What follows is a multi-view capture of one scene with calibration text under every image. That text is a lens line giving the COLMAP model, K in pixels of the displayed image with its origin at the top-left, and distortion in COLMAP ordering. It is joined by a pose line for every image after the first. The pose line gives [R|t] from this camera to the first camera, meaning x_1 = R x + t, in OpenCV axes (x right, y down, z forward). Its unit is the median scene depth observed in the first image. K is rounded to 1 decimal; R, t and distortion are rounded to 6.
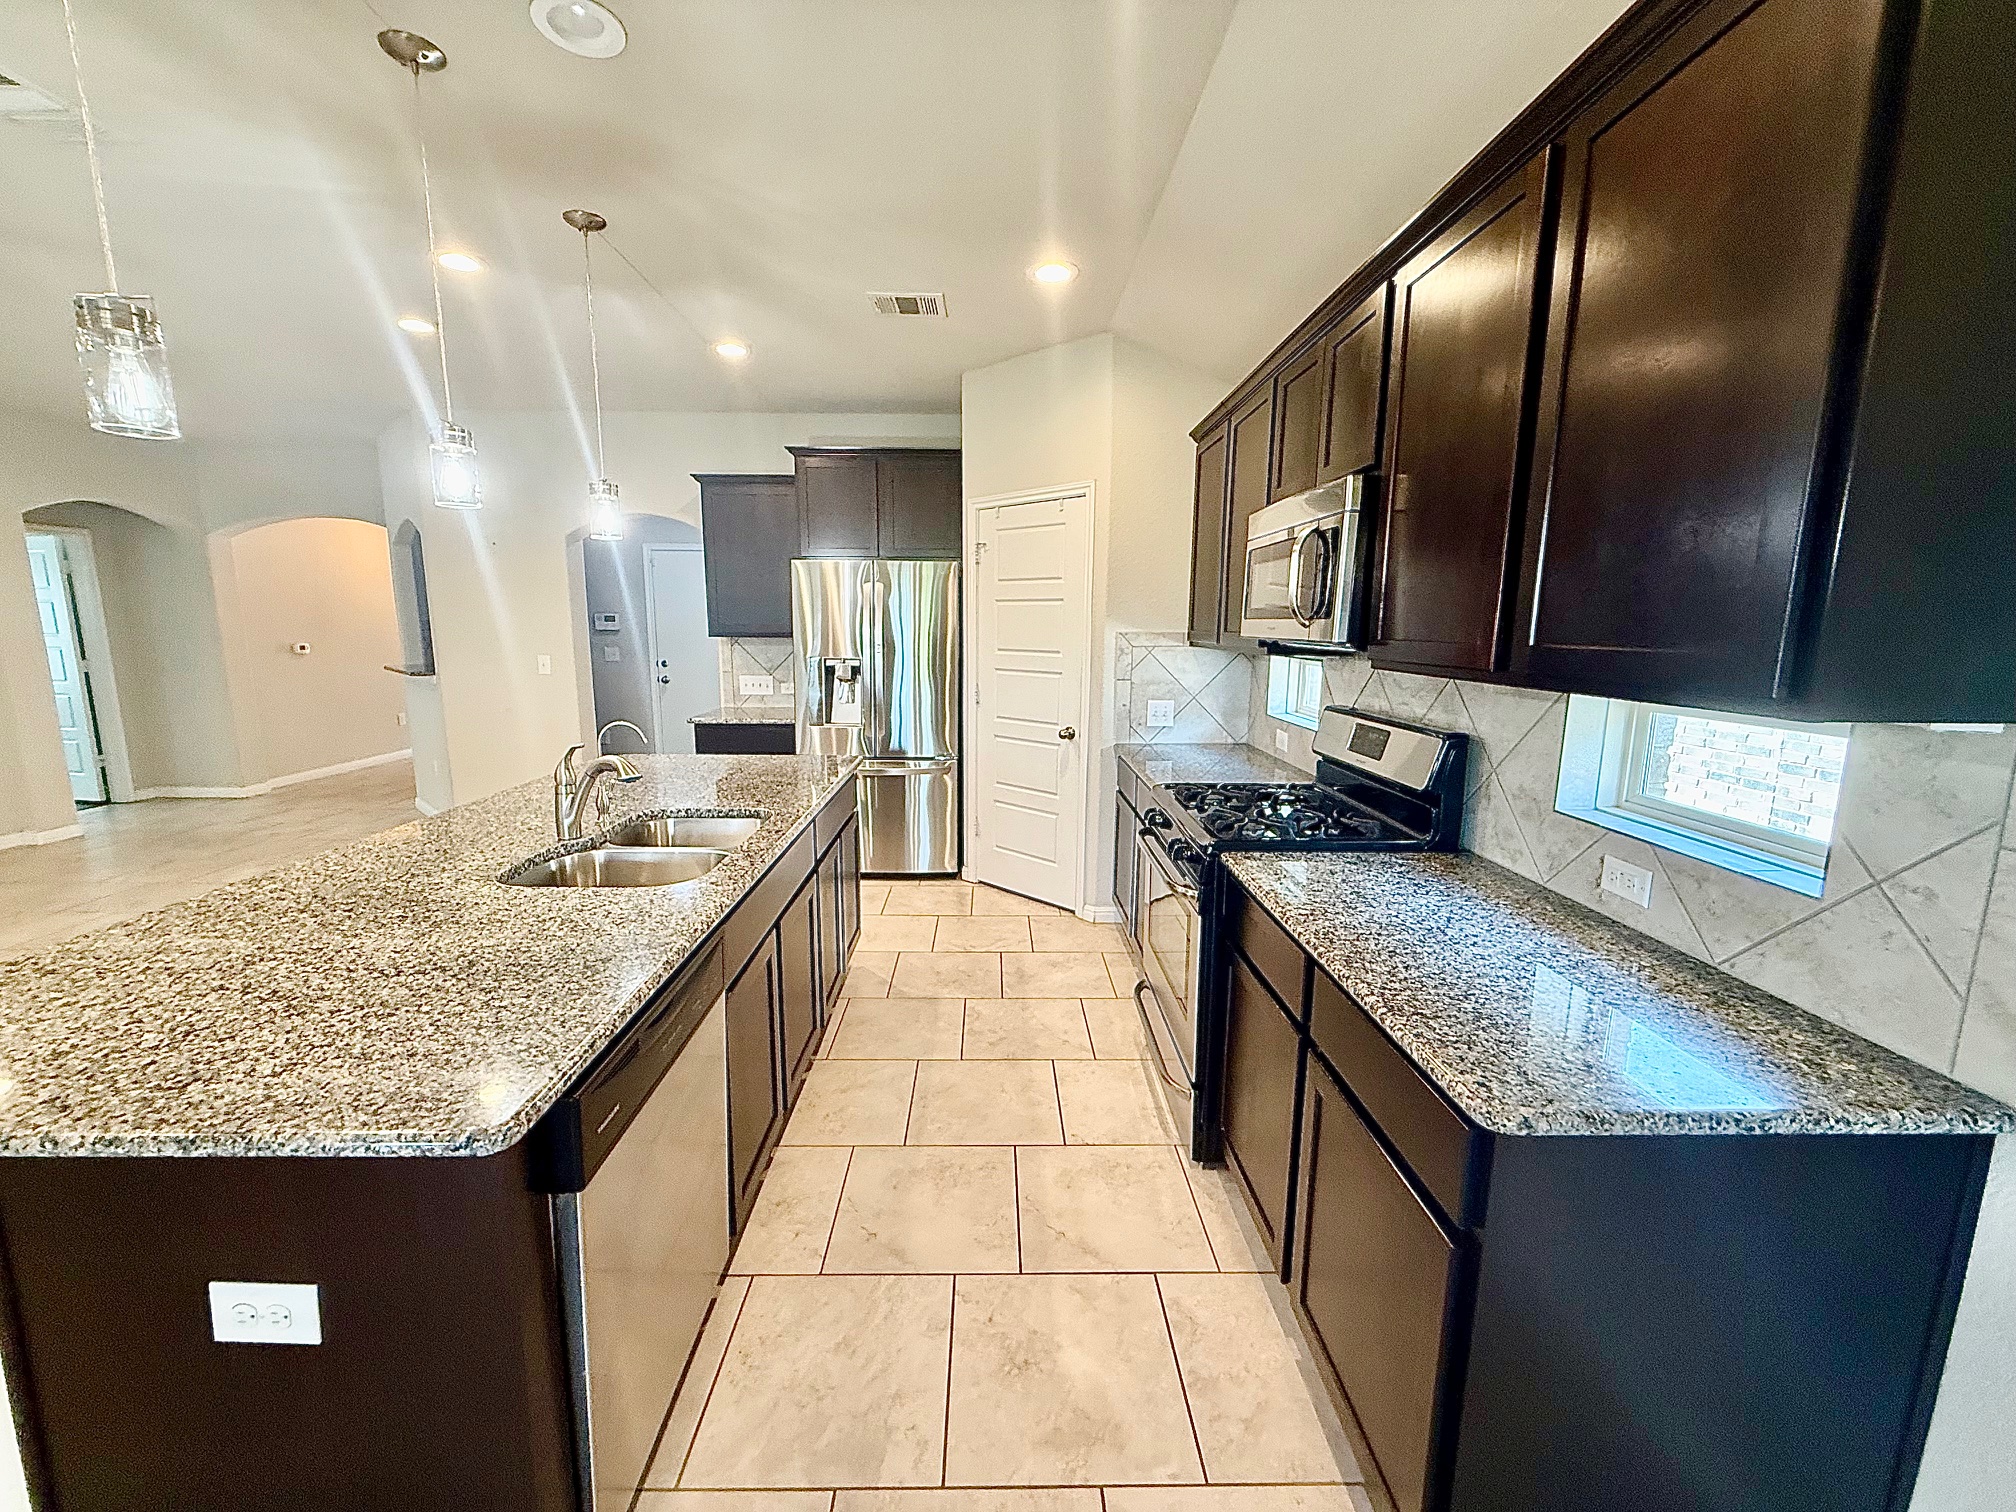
lens RADIAL K [[807.0, 0, 1004.8], [0, 807.0, 756.0], [0, 0, 1]] dist [-0.000234, -0.000622]
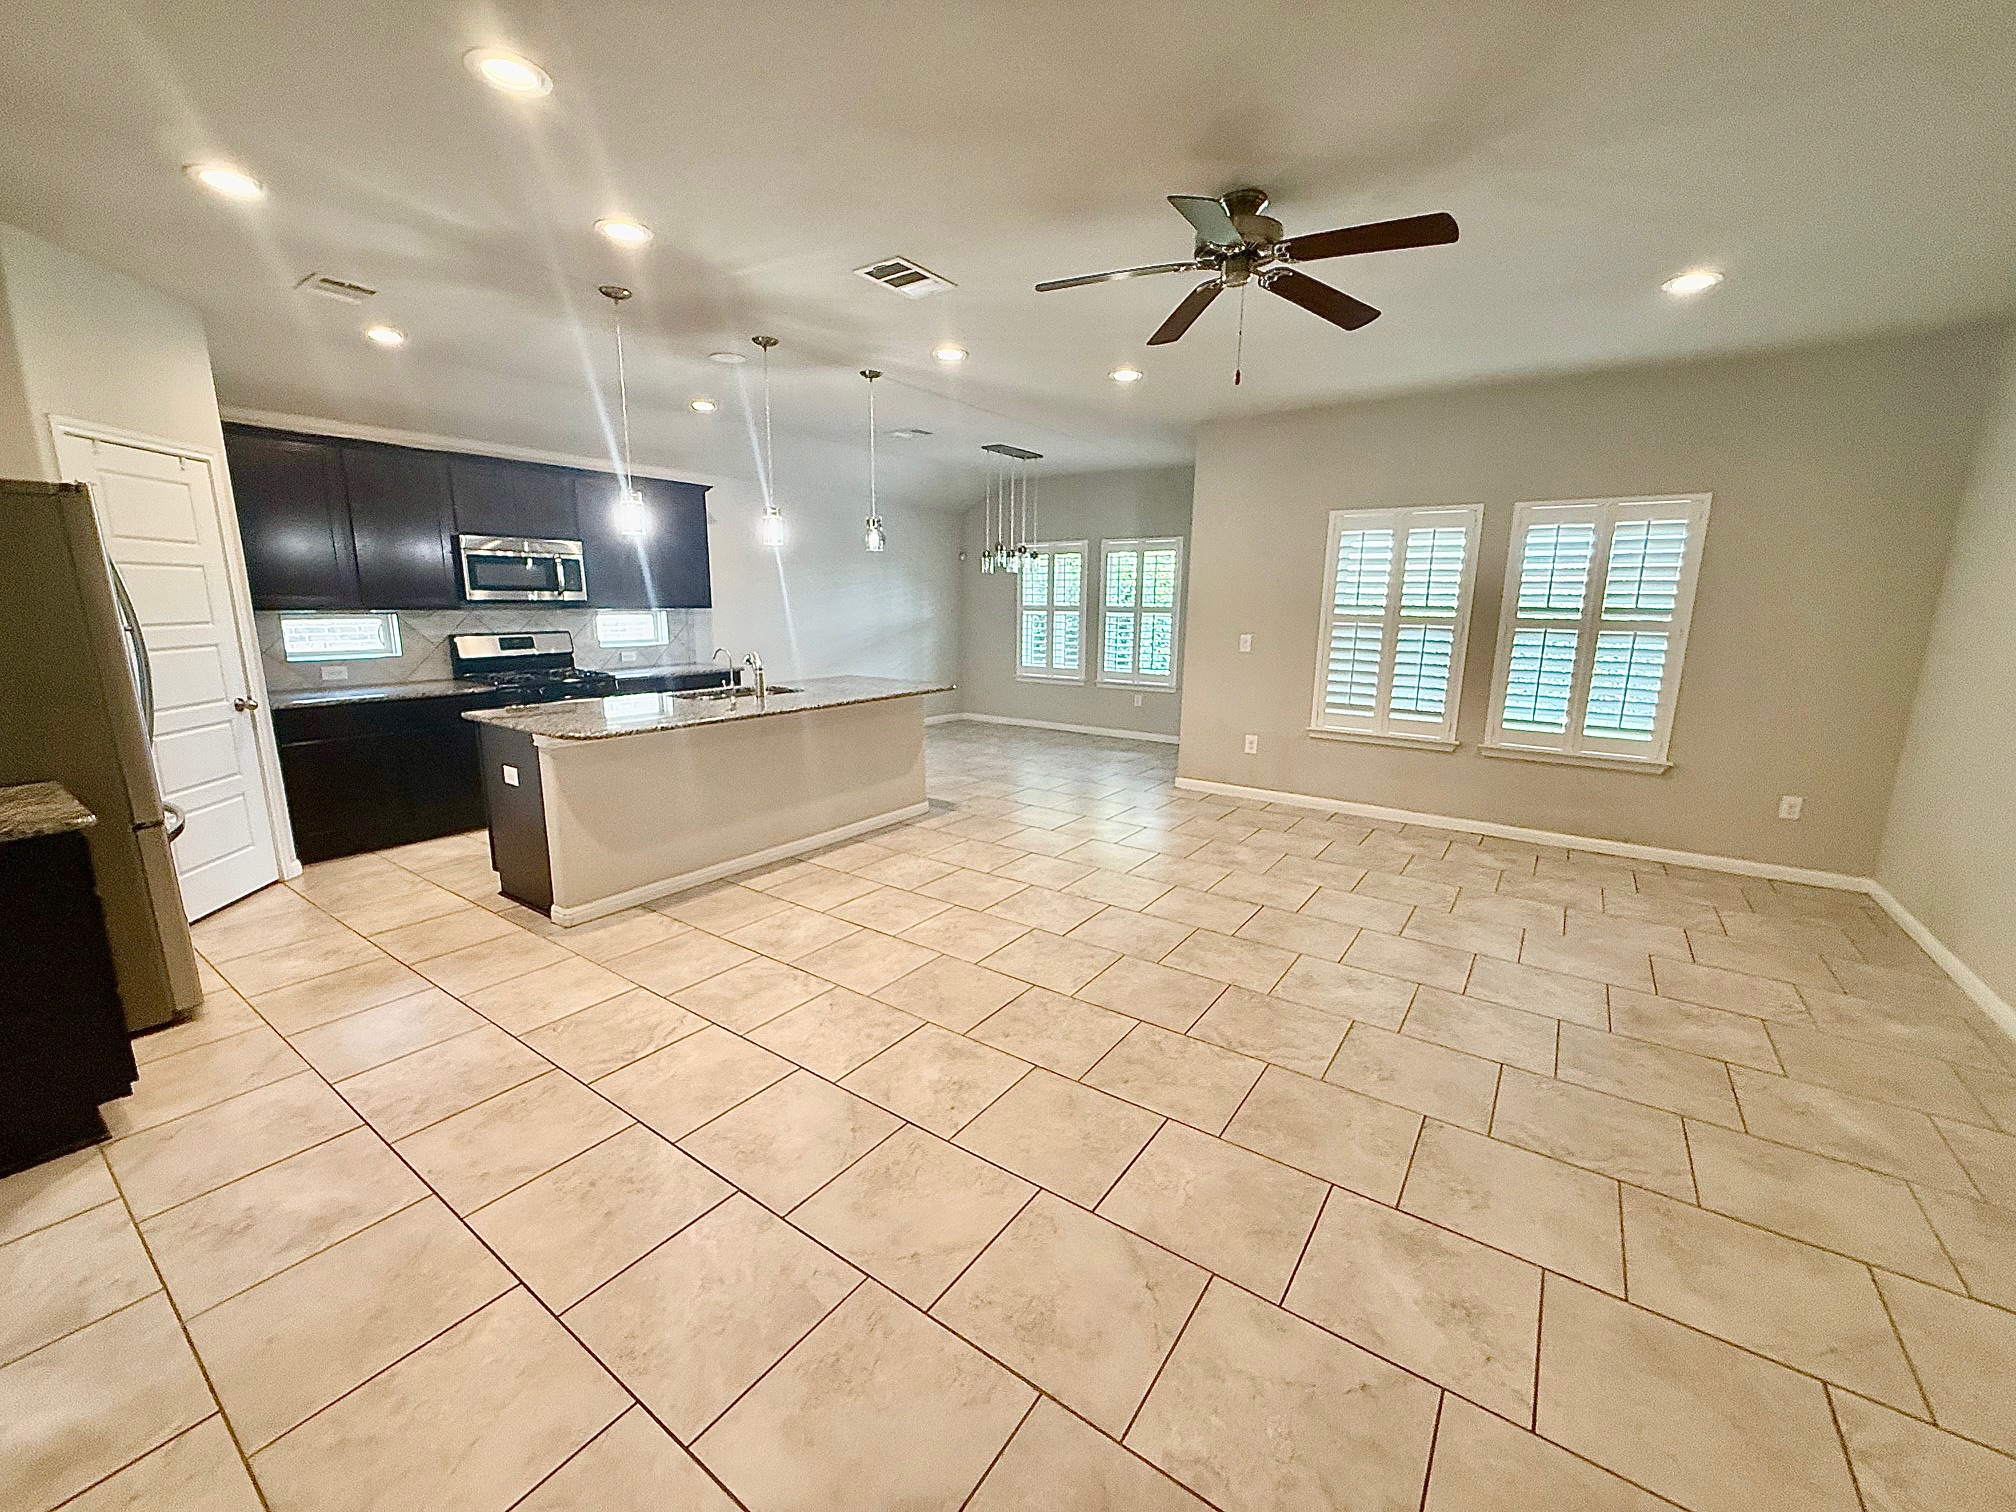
lens RADIAL K [[807.0, 0, 997.1], [0, 807.0, 752.1], [0, 0, 1]] dist [-0.000234, -0.000622]
pose [[-0.804326, -0.128542, 0.580117, -1.592365], [0.080013, 0.943996, 0.320108, -0.276430], [-0.588776, 0.303888, -0.748996, 1.566162]]
